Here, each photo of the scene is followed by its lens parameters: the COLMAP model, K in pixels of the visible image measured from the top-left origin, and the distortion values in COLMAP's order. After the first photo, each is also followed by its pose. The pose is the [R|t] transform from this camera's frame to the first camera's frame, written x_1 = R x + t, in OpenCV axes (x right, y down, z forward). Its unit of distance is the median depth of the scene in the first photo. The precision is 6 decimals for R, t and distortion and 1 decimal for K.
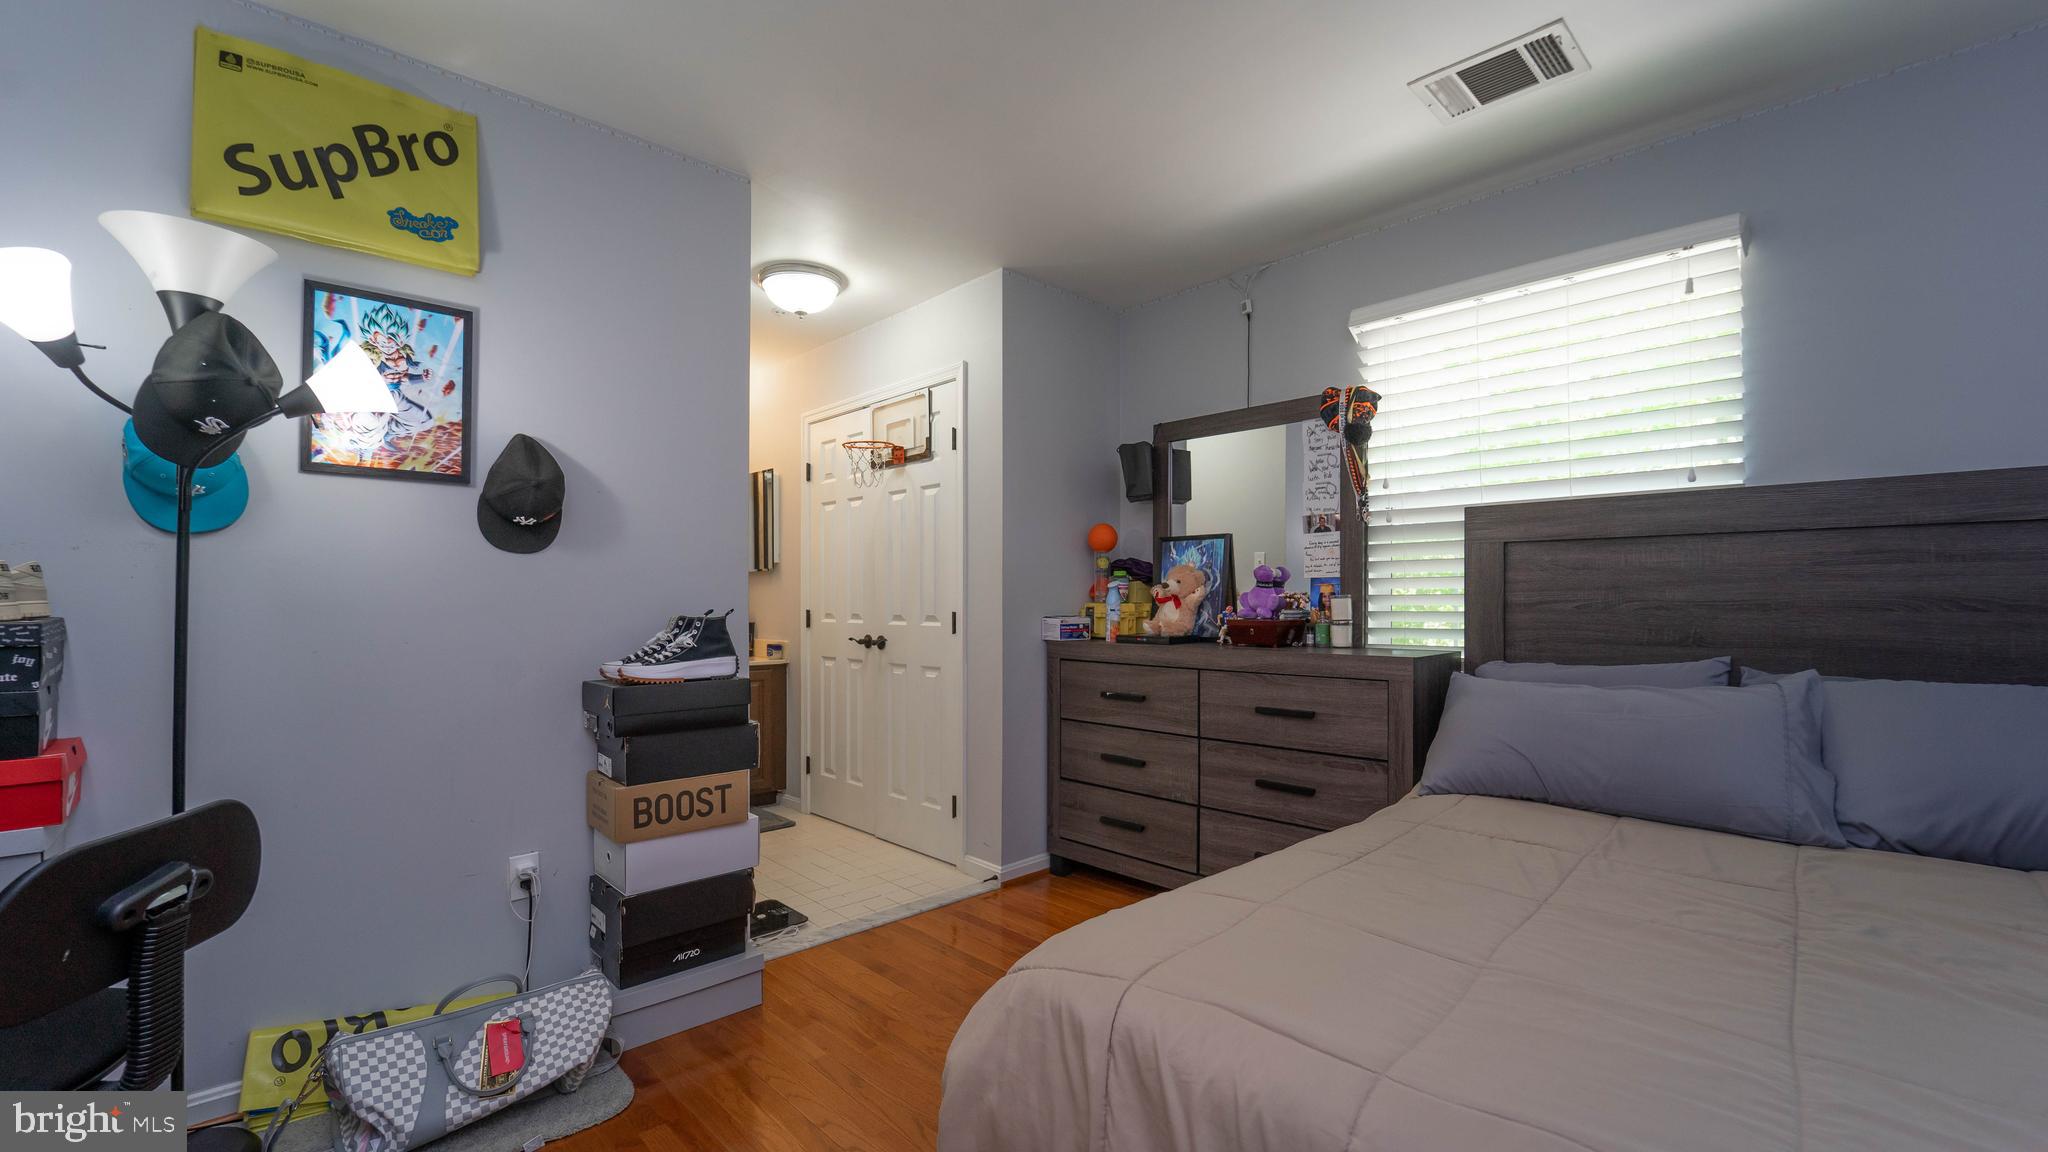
lens RADIAL K [[835.4, 0, 1025.7], [0, 835.4, 584.0], [0, 0, 1]] dist [-0.014373, 0.000510]
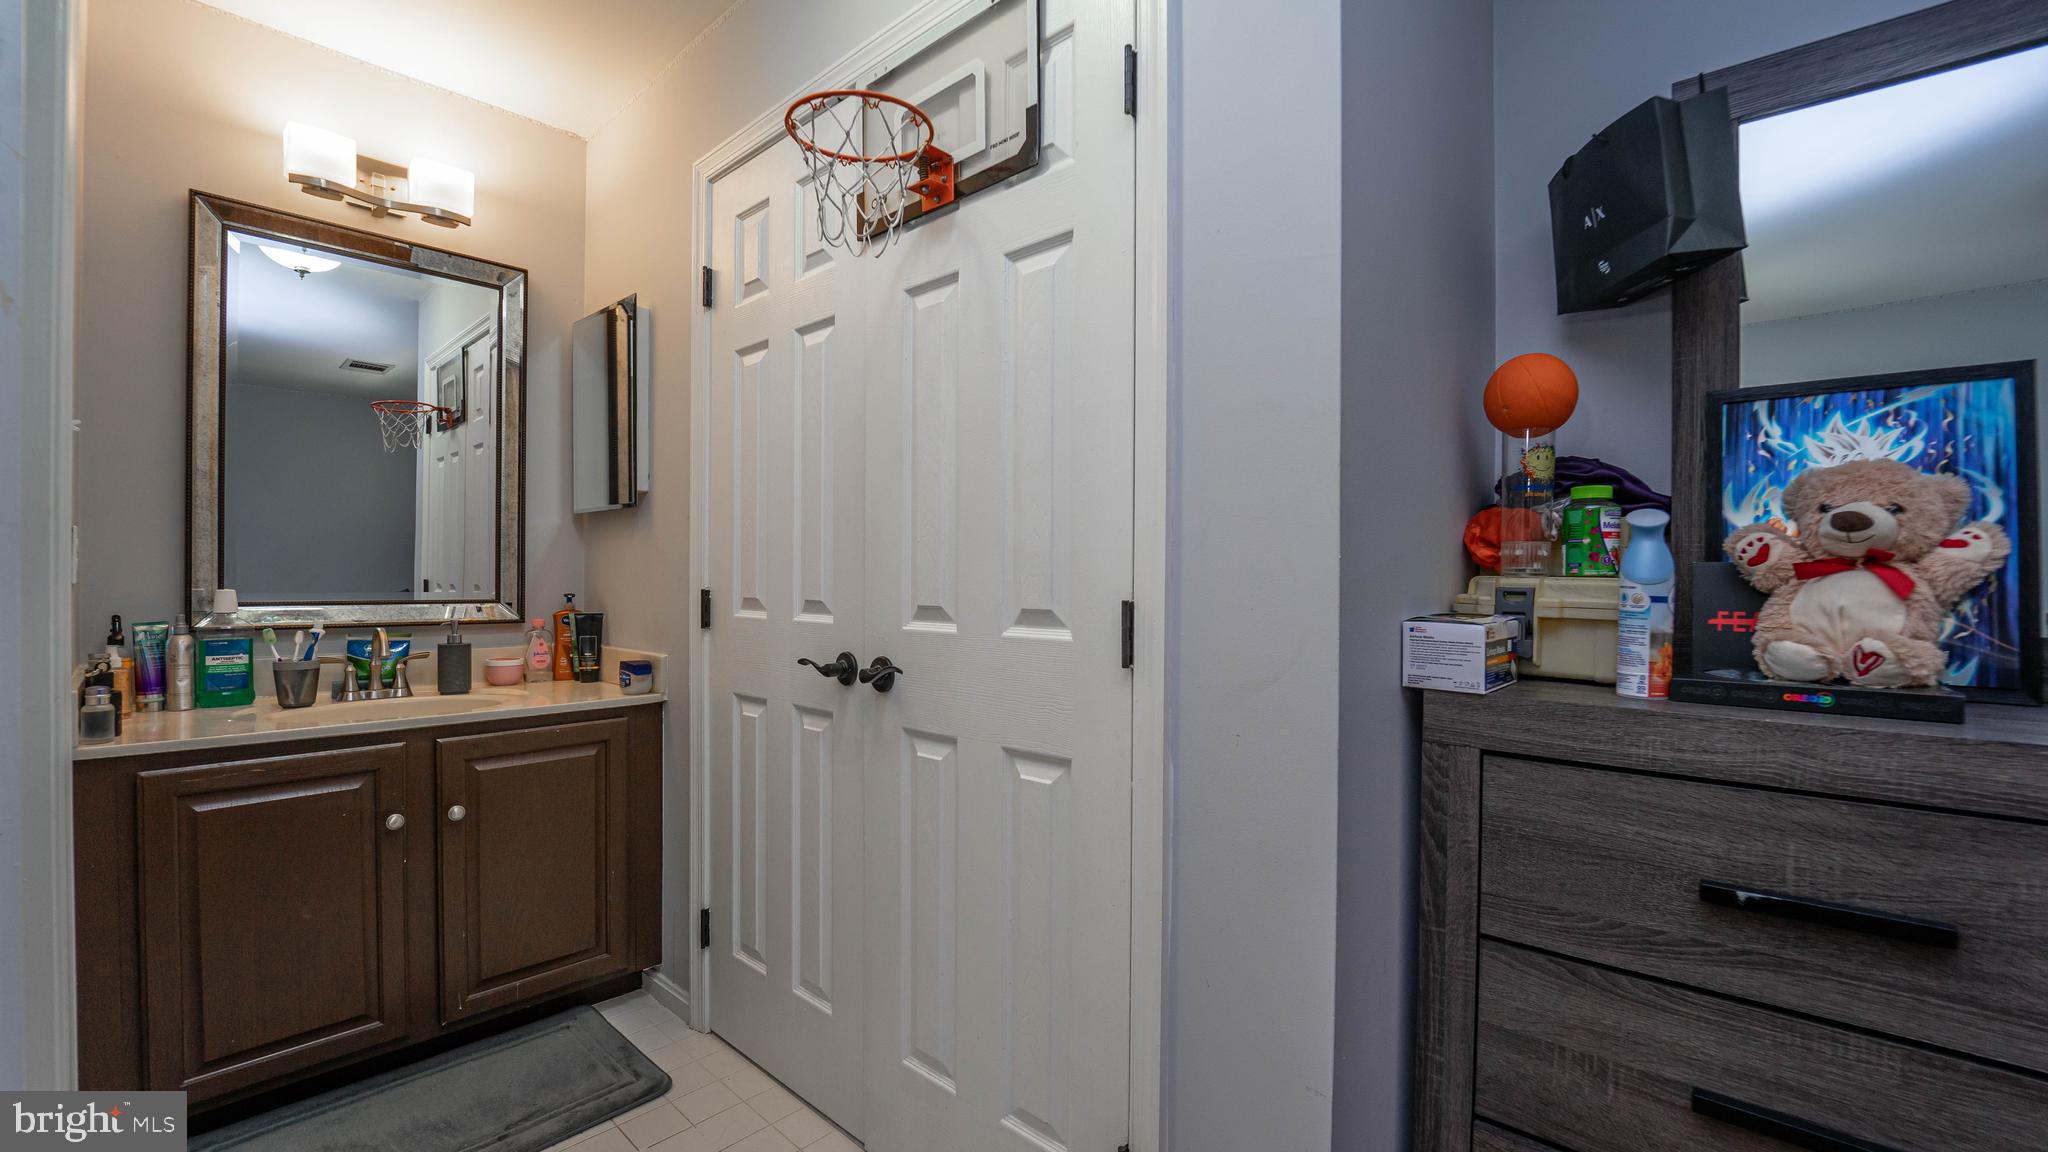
lens RADIAL K [[835.4, 0, 1023.0], [0, 835.4, 578.3], [0, 0, 1]] dist [-0.014373, 0.000510]
pose [[0.997492, 0.008148, 0.070312, -0.137697], [-0.009354, 0.999814, 0.016846, 0.017616], [-0.070161, -0.017462, 0.997383, 0.614008]]
